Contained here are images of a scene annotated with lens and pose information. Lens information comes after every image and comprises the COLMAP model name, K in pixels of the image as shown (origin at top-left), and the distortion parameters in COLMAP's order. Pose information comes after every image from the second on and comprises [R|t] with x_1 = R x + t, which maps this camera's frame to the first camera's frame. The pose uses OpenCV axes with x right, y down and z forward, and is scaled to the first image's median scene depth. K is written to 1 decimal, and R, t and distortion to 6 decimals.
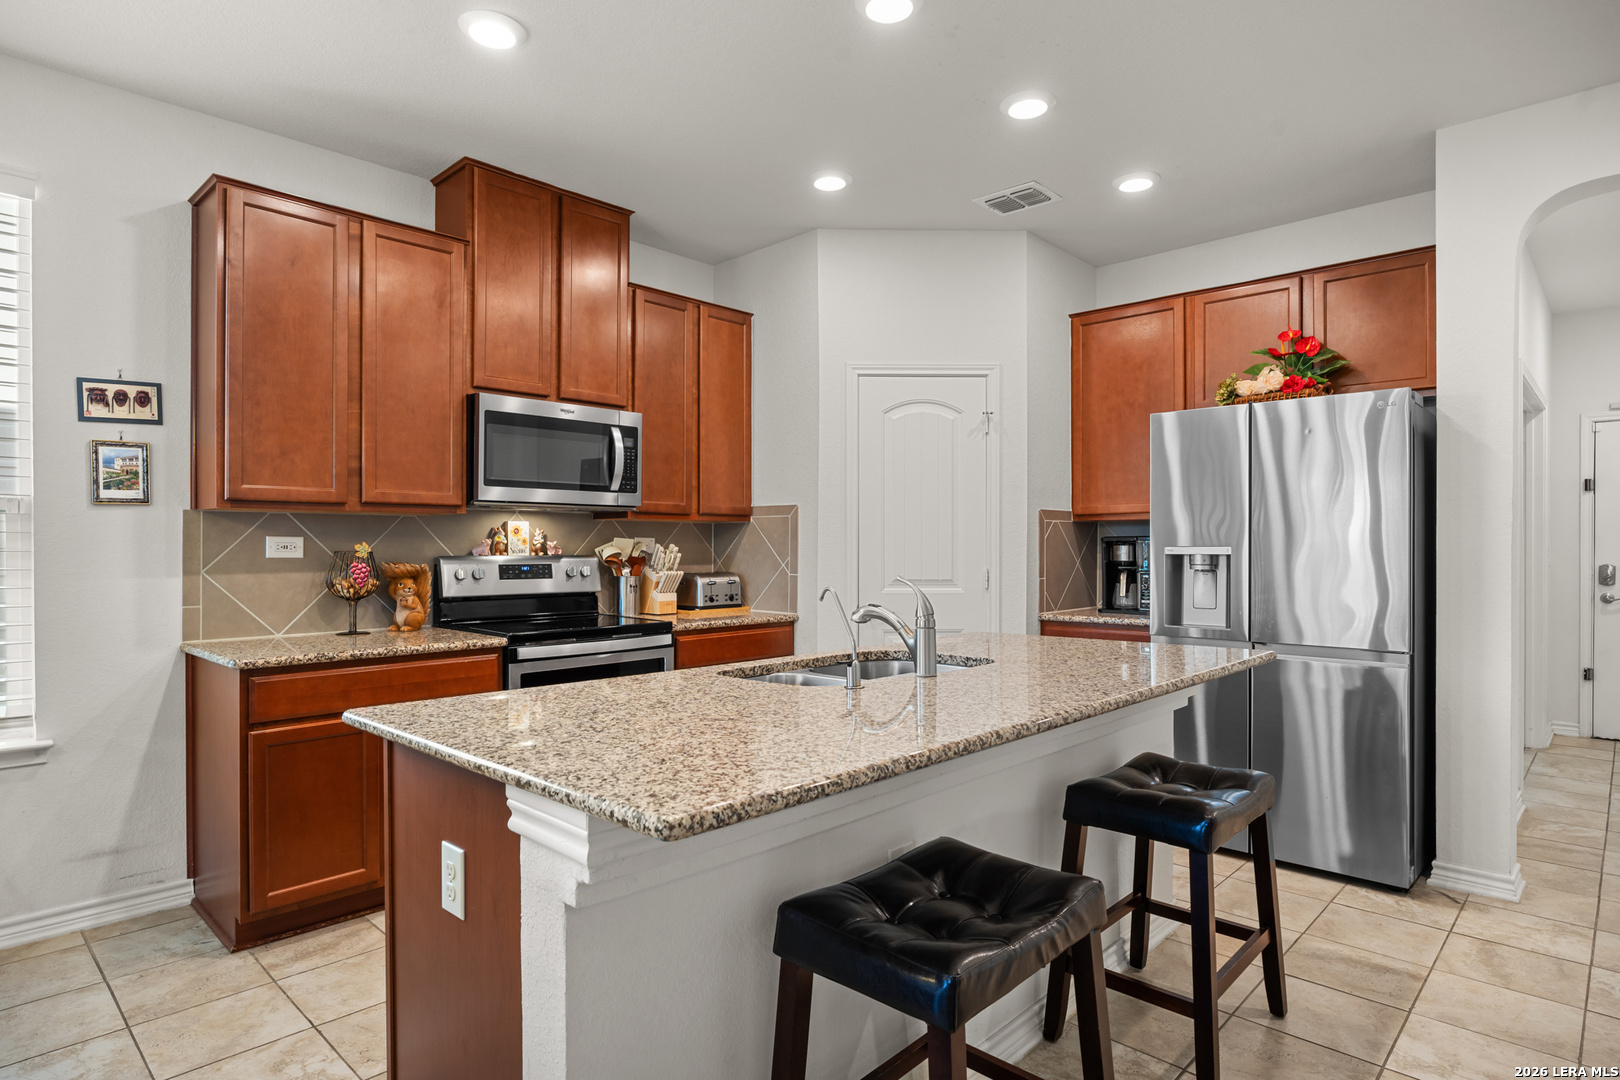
lens RADIAL K [[870.5, 0, 812.8], [0, 870.5, 538.3], [0, 0, 1]] dist [-0.000189, -0.000482]
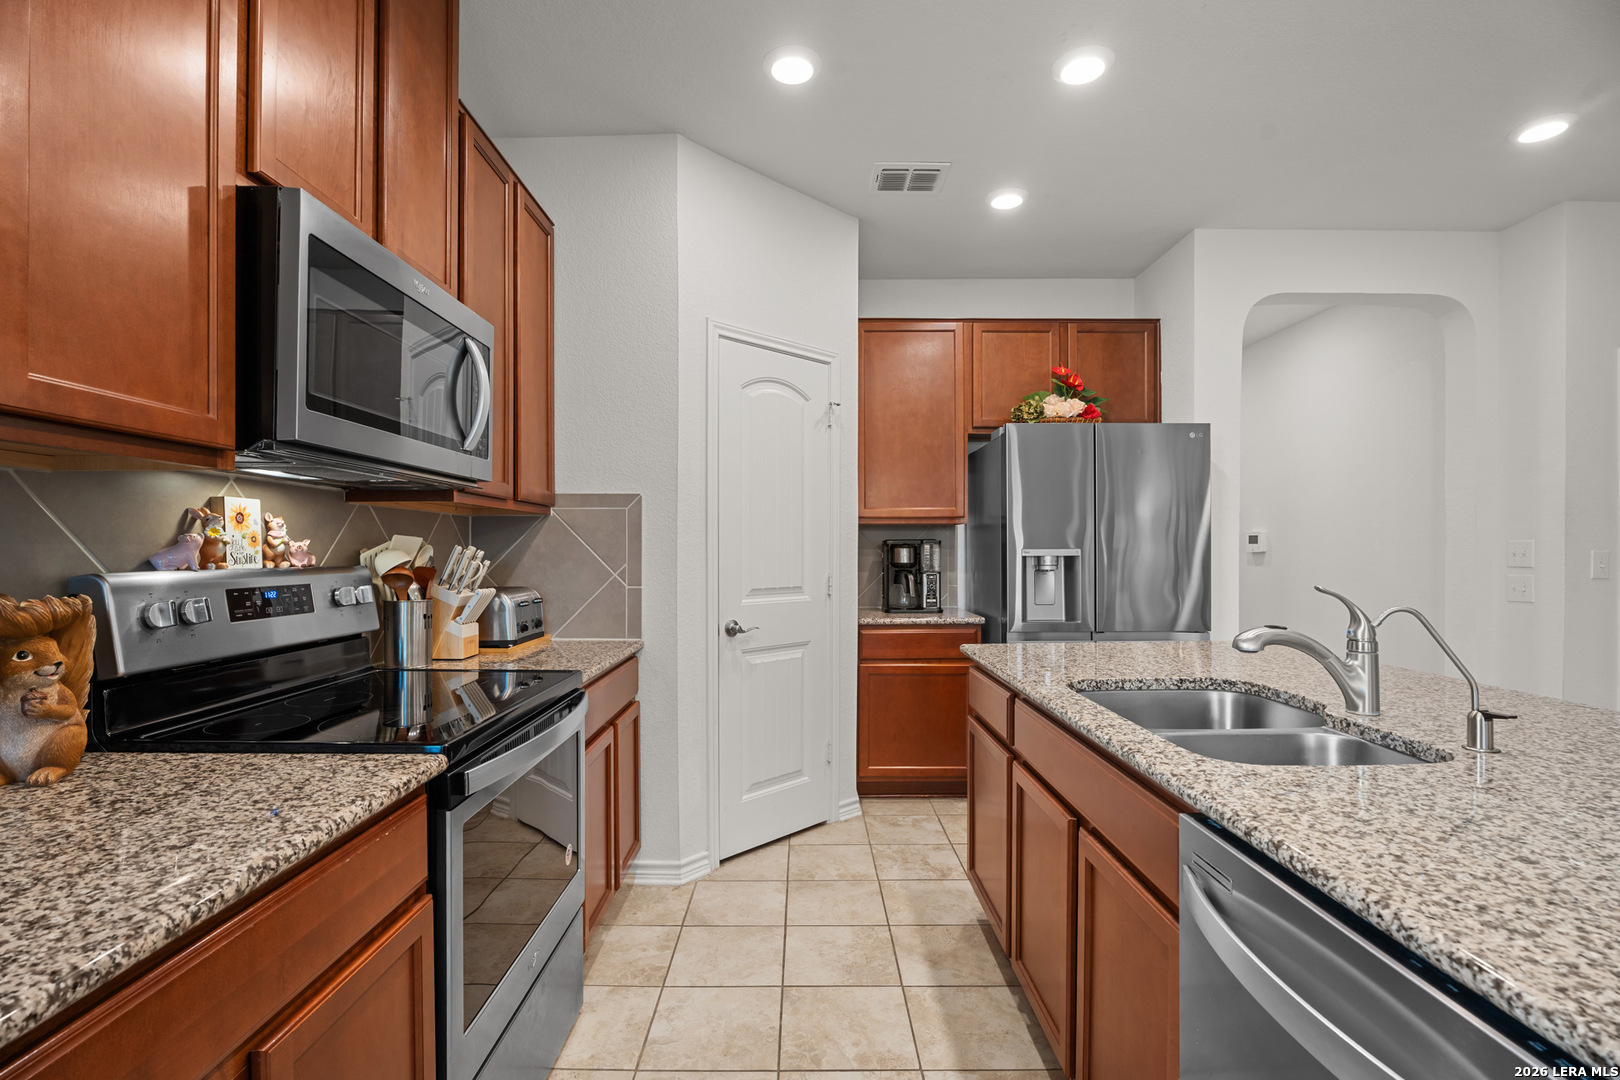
lens RADIAL K [[742.1, 0, 804.7], [0, 742.1, 548.8], [0, 0, 1]] dist [0.002739, -0.000108]
pose [[0.729801, -0.000641, 0.683660, -0.366448], [-0.004343, 0.999975, 0.005574, 0.004810], [-0.683646, -0.007036, 0.729780, 0.457739]]
